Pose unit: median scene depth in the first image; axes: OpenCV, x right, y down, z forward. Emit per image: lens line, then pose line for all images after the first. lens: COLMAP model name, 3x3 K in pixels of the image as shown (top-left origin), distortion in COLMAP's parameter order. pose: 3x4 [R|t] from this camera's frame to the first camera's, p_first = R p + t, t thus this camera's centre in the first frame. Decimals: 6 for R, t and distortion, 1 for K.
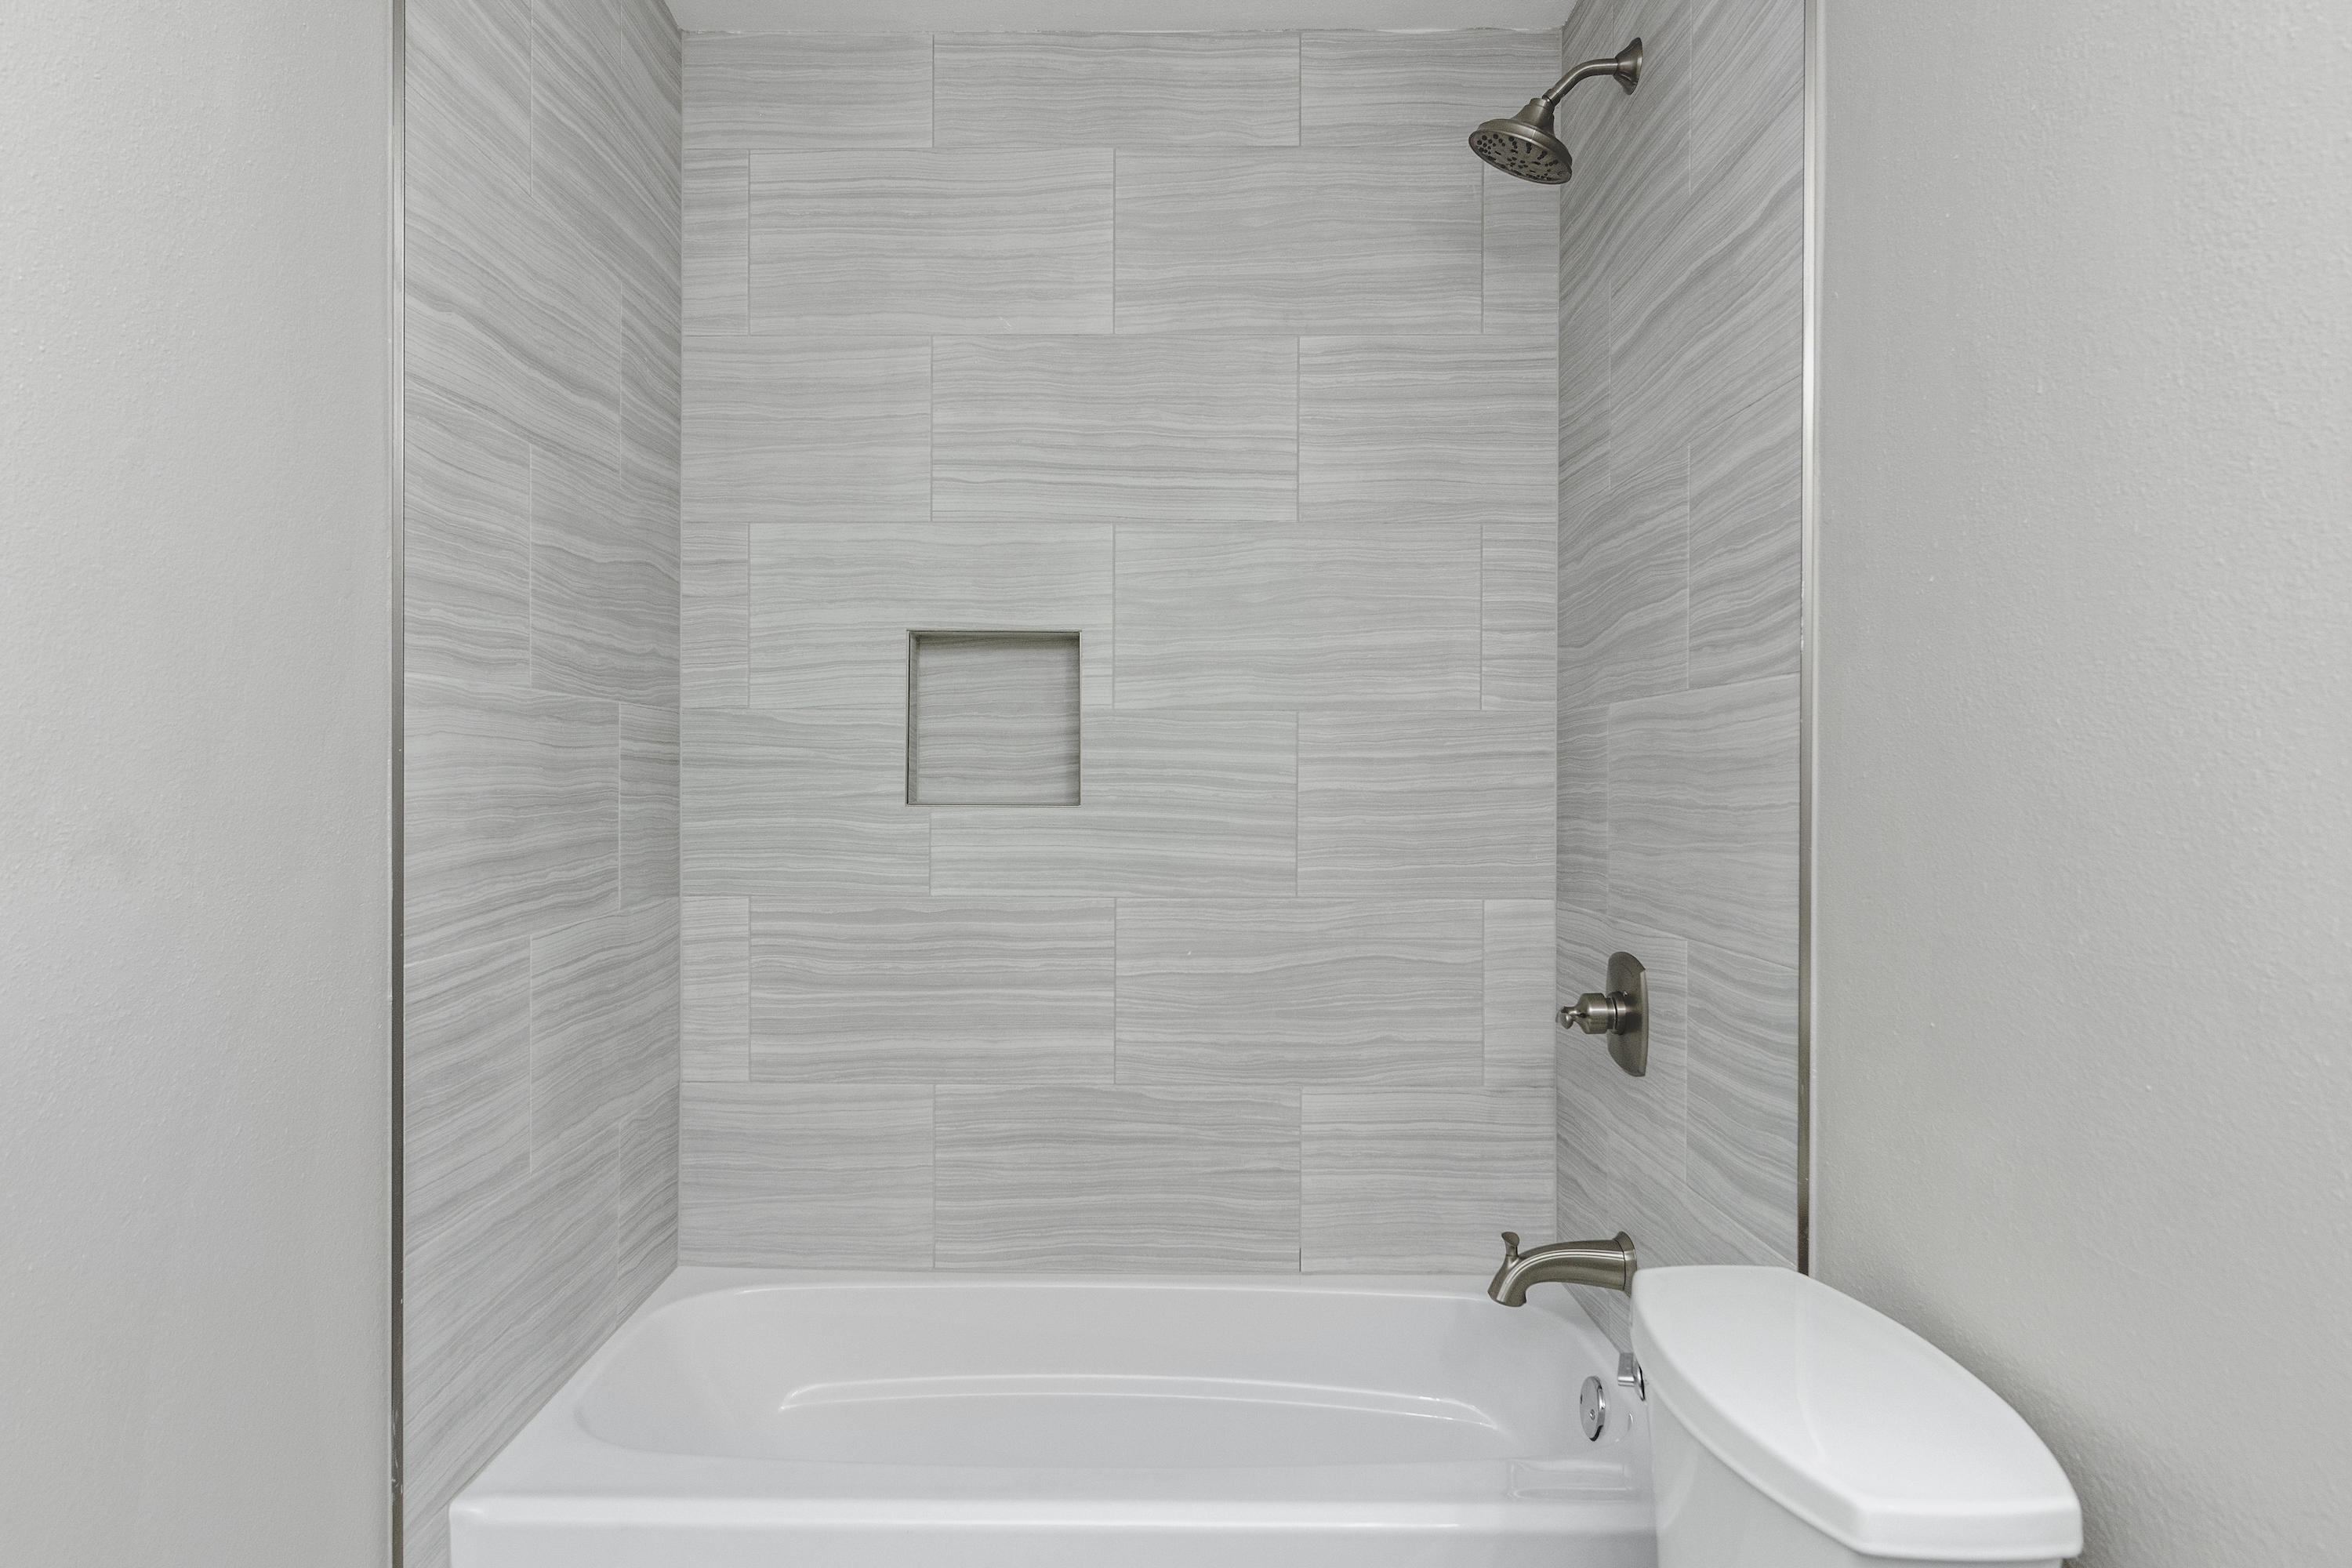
lens RADIAL K [[1394.0, 0, 1175.6], [0, 1394.0, 800.3], [0, 0, 1]] dist [-0.005534, 0.004833]
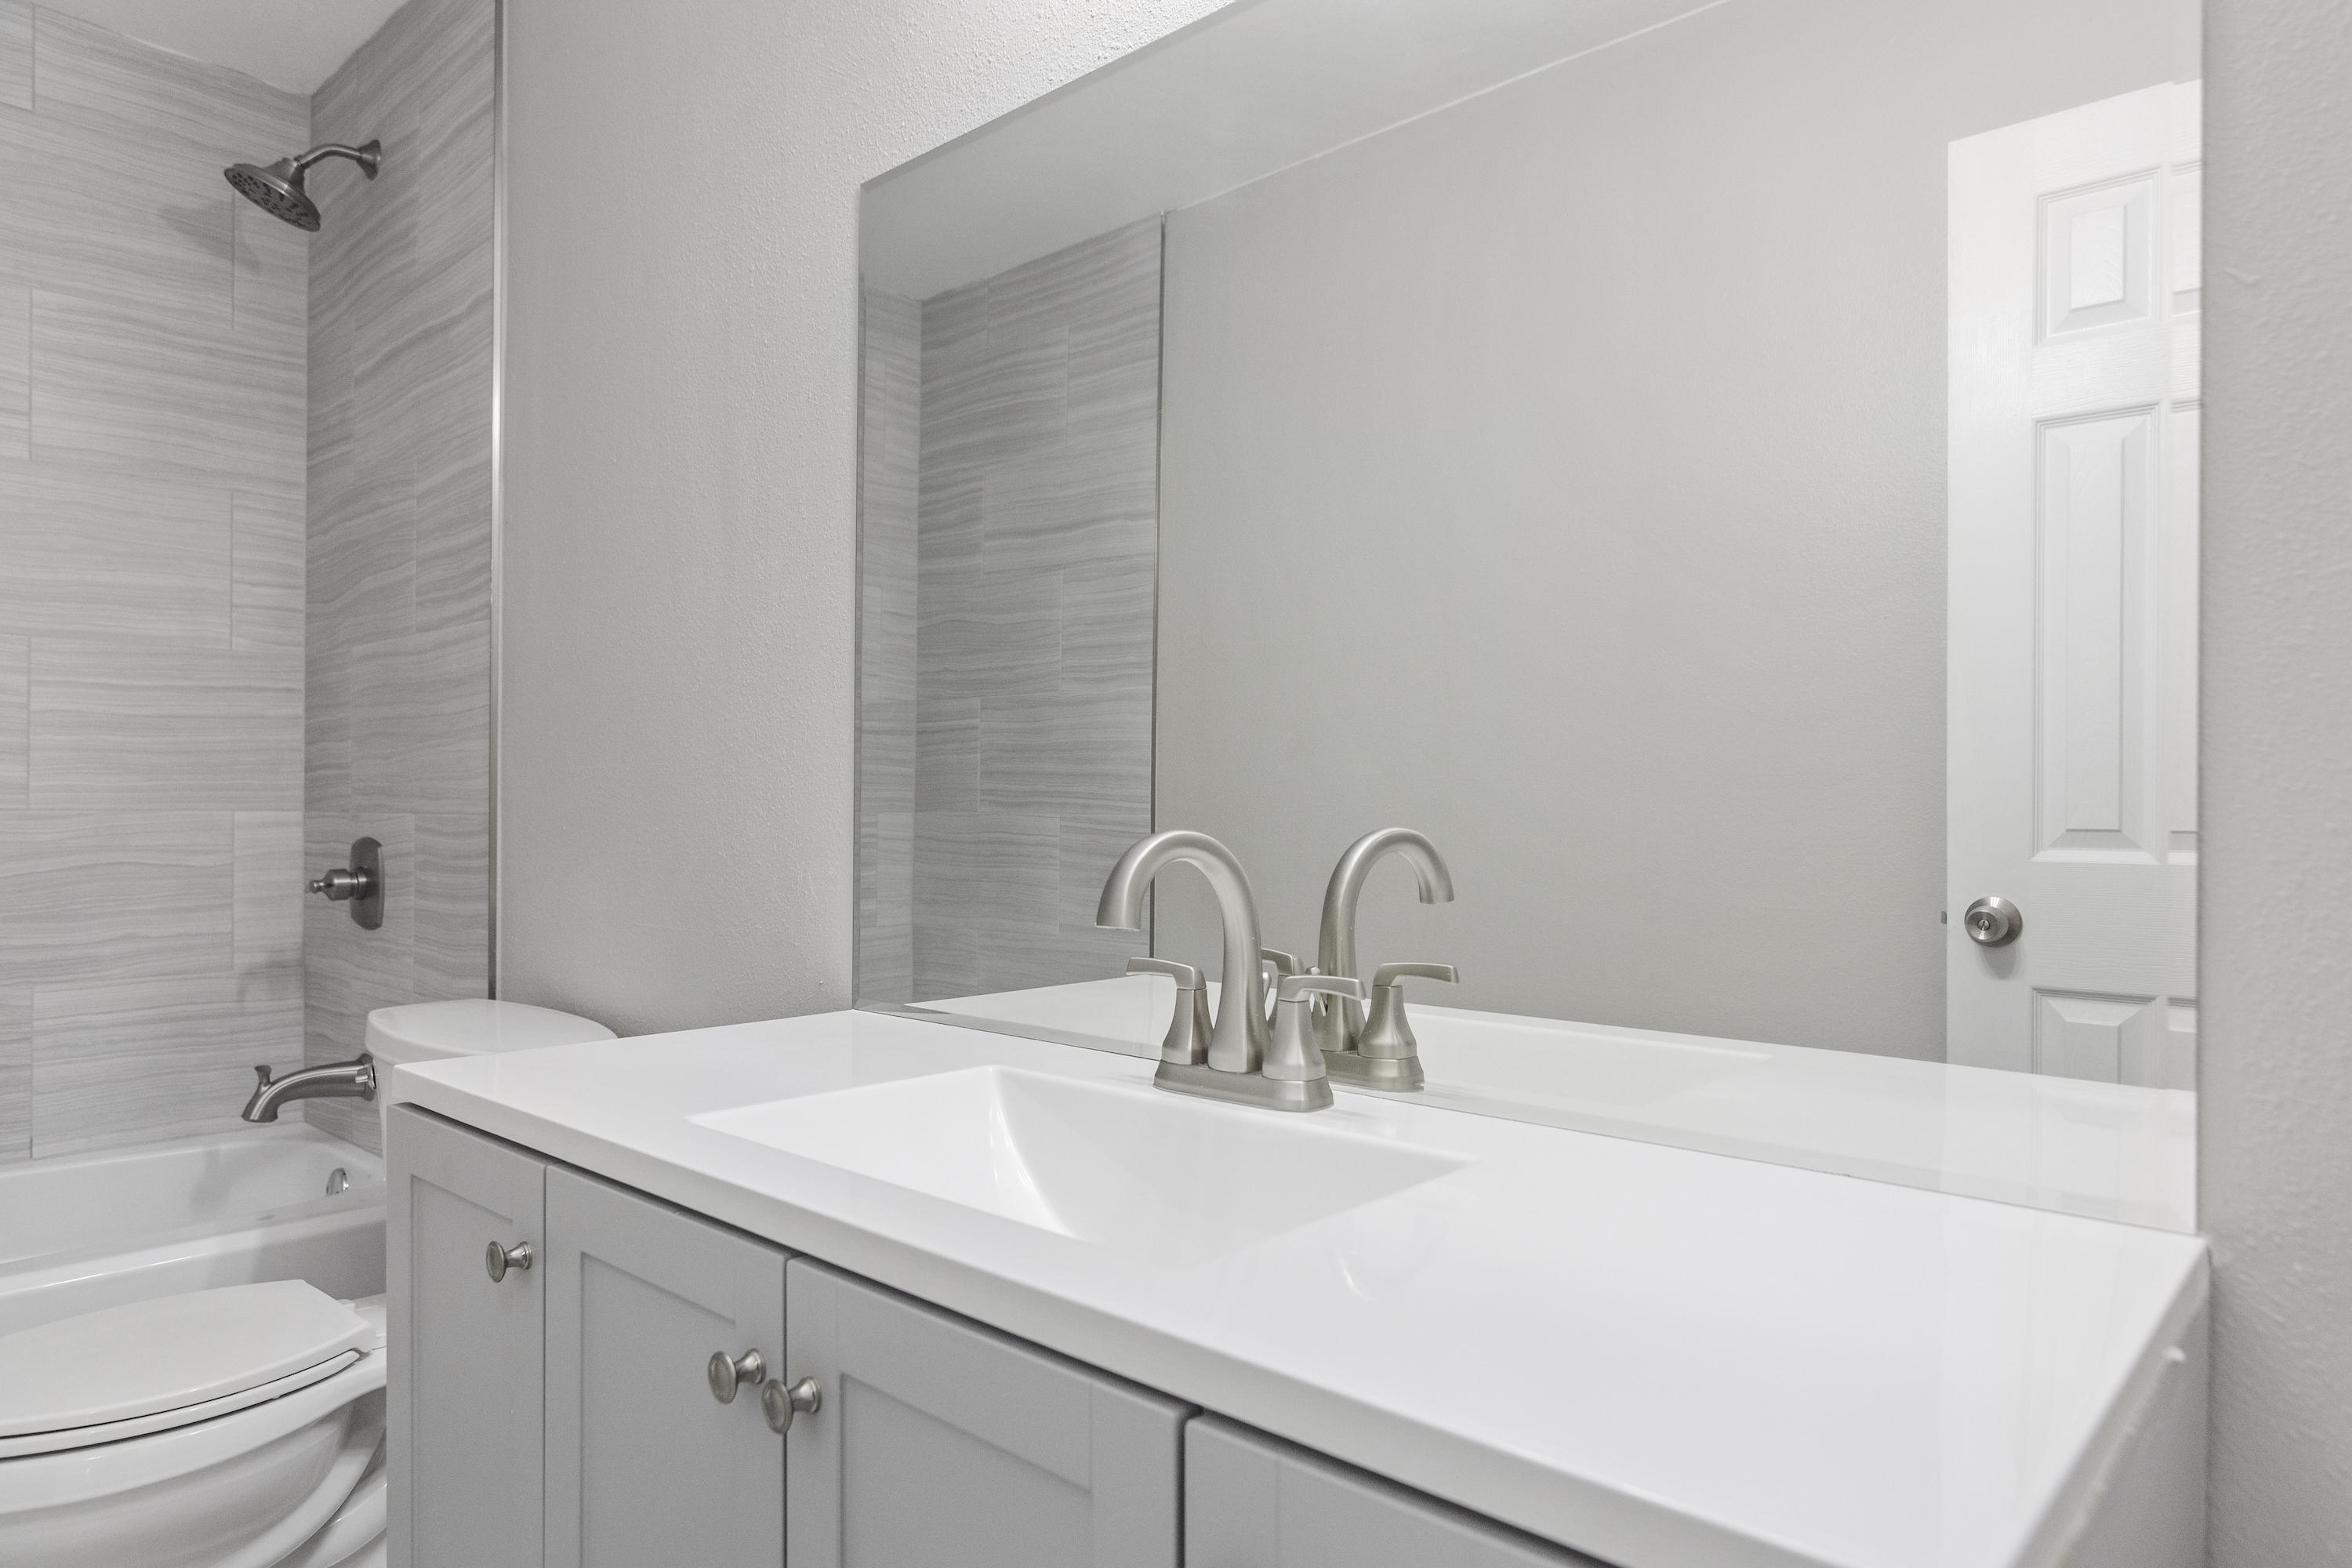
lens RADIAL K [[1394.0, 0, 1175.6], [0, 1394.0, 800.3], [0, 0, 1]] dist [-0.005534, 0.004833]
pose [[0.674922, 0.006728, 0.737858, -0.119530], [0.010405, 0.999772, -0.018634, 0.102654], [-0.737815, 0.020254, 0.674699, -0.413642]]
